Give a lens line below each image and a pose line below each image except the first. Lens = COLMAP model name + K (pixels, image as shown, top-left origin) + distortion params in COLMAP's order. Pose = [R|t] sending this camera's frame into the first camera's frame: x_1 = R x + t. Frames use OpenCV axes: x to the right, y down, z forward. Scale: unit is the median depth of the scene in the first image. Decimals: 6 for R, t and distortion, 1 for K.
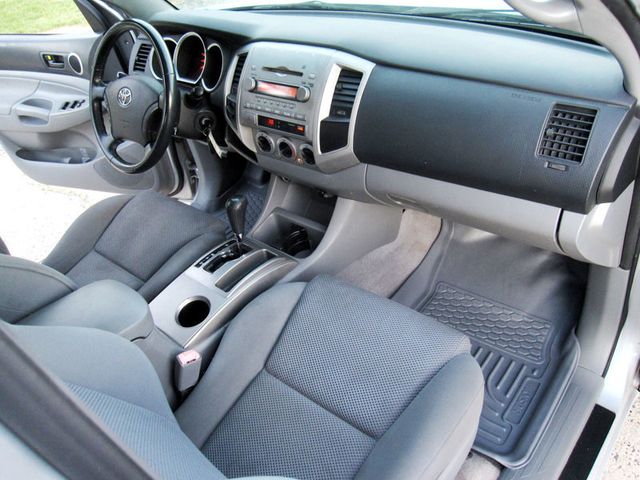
lens RADIAL K [[531.1, 0, 334.4], [0, 531.1, 238.8], [0, 0, 1]] dist [-0.080101, 0.051138]
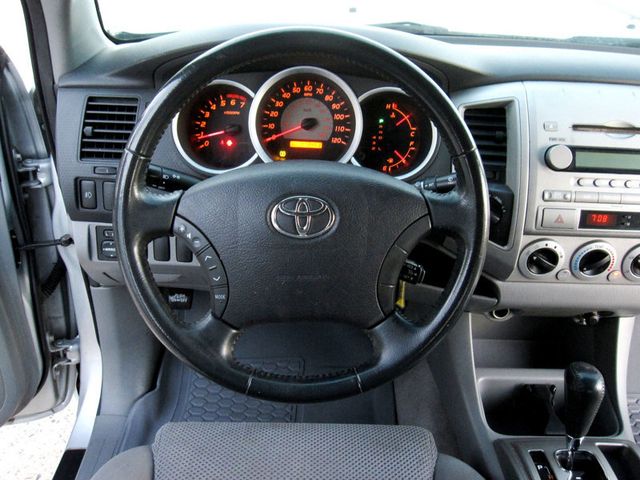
lens RADIAL K [[612.6, 0, 330.5], [0, 612.6, 236.6], [0, 0, 1]] dist [-0.075530, 0.023676]
pose [[0.742472, -0.179343, 0.645423, -0.804073], [0.267932, 0.962576, -0.040750, -0.271541], [-0.613961, 0.203185, 0.762737, 0.739363]]
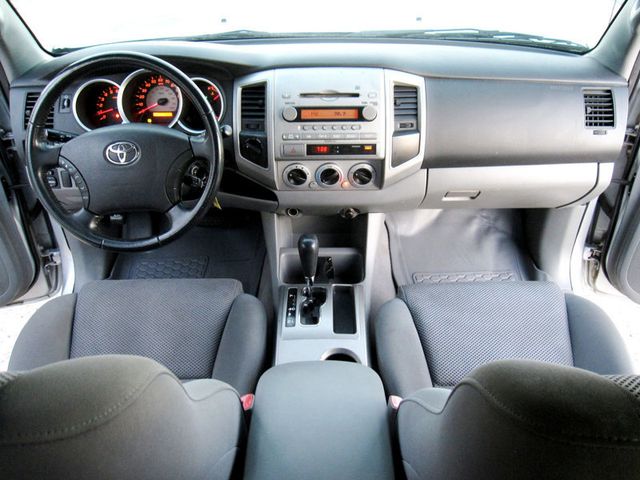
lens RADIAL K [[531.1, 0, 334.4], [0, 531.1, 238.8], [0, 0, 1]] dist [-0.080101, 0.051138]
pose [[0.752213, -0.260655, 0.605174, -0.770893], [0.304995, 0.951854, 0.030874, -0.097336], [-0.584084, 0.161351, 0.795494, 0.275413]]
